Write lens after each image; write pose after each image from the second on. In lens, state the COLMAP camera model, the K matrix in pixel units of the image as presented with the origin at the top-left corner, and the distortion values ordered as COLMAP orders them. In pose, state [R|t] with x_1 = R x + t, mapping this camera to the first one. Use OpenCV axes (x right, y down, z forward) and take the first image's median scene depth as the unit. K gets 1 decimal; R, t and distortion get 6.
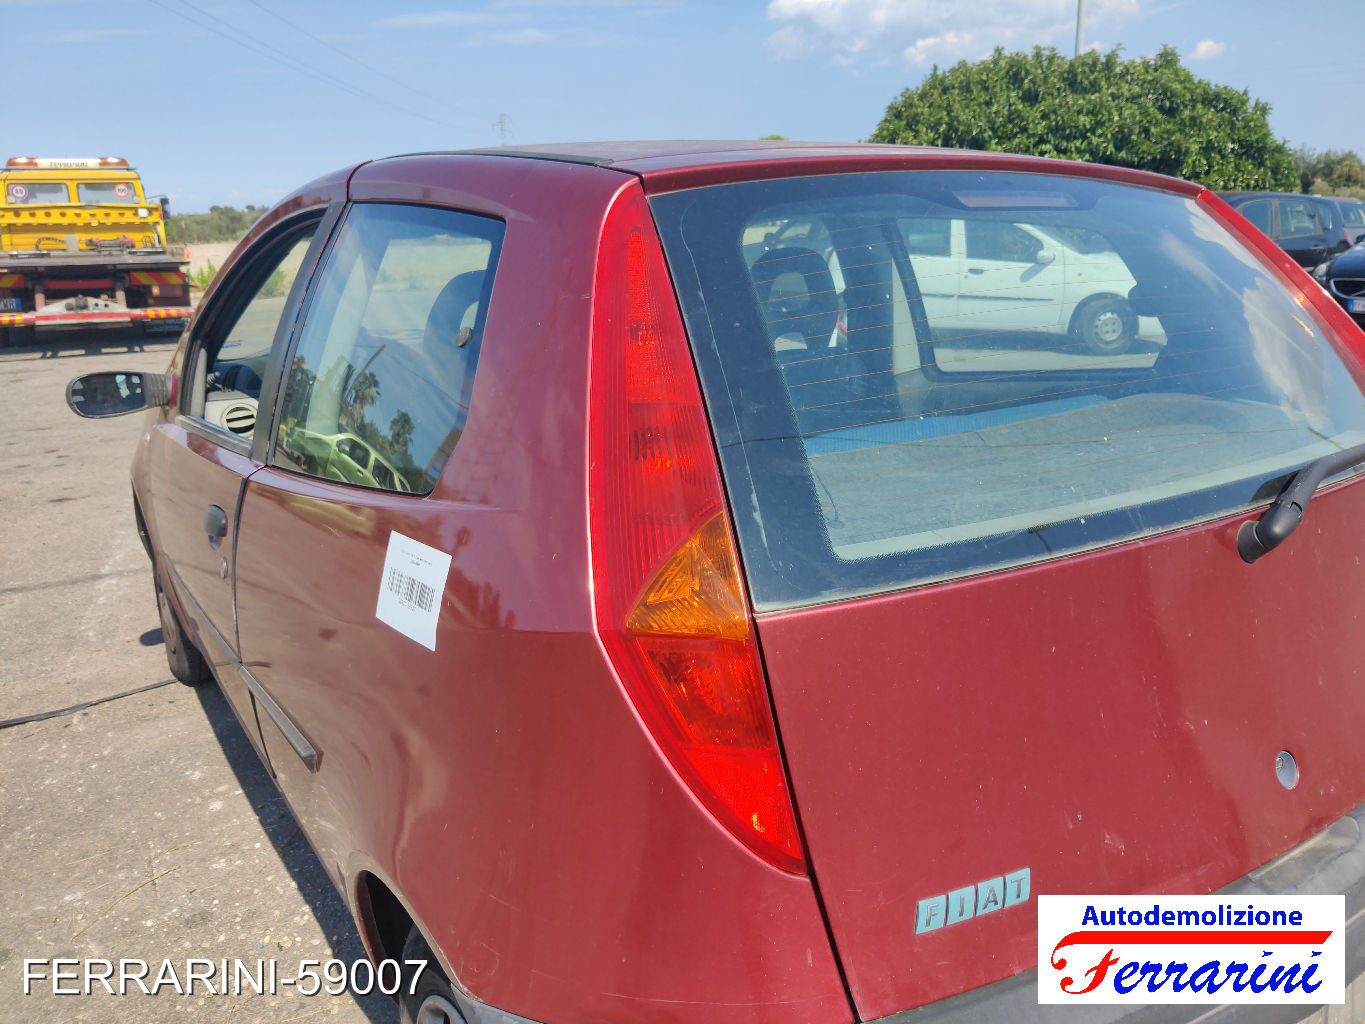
lens RADIAL K [[1054.6, 0, 685.1], [0, 1054.6, 479.1], [0, 0, 1]] dist [-0.003282, 0.000203]
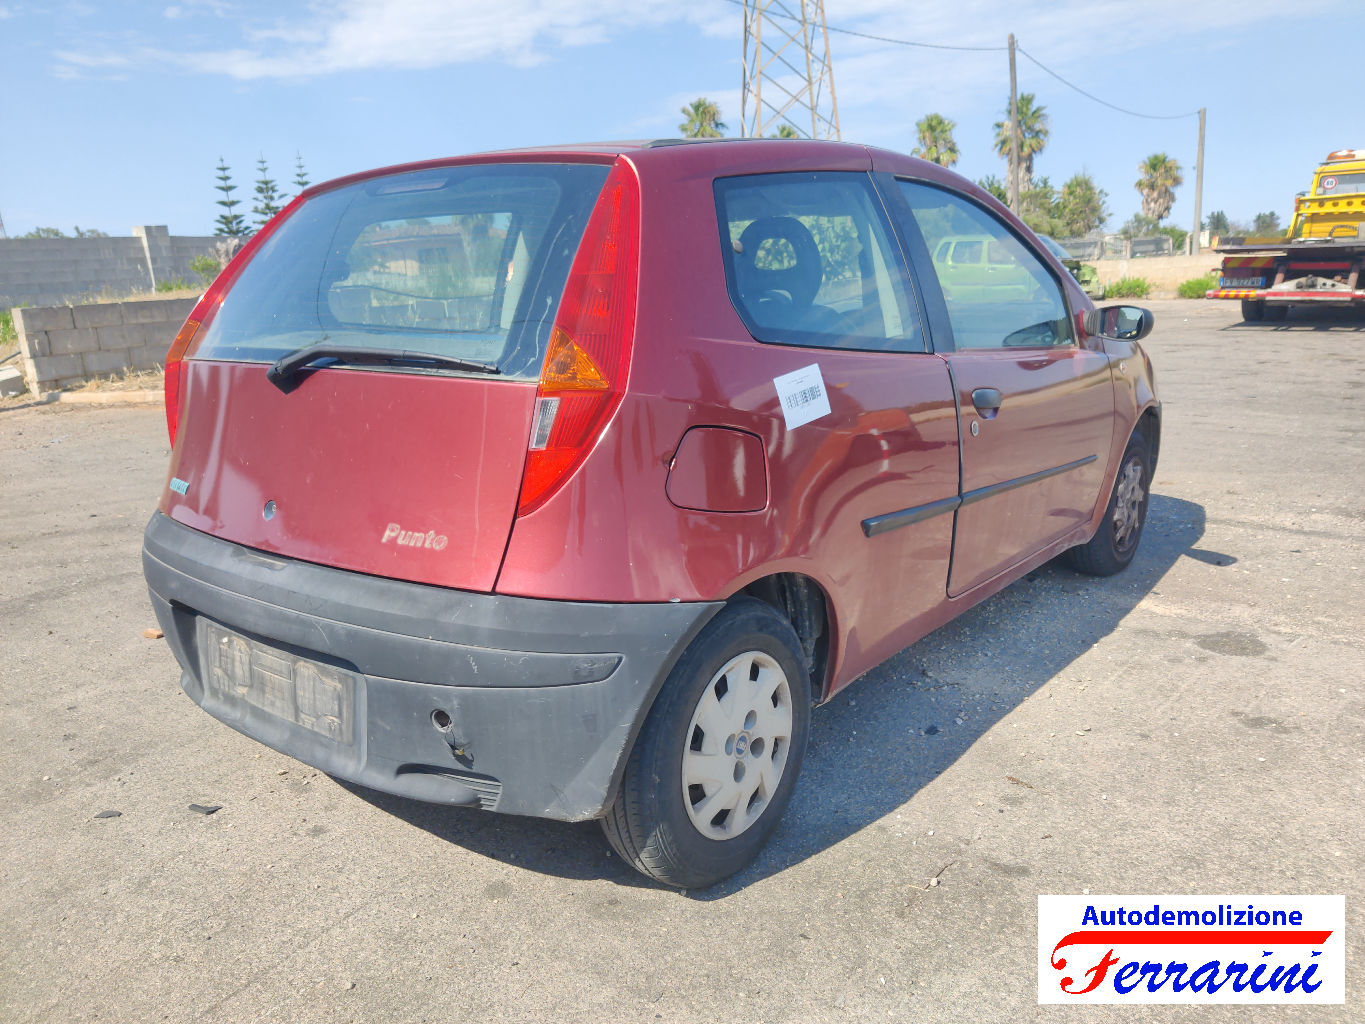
lens RADIAL K [[1054.6, 0, 688.9], [0, 1054.6, 532.5], [0, 0, 1]] dist [-0.003282, 0.000203]
pose [[0.319163, 0.246463, -0.915091, 0.226621], [-0.191987, 0.962385, 0.192240, -0.015307], [0.928050, 0.114330, 0.354475, 0.095623]]
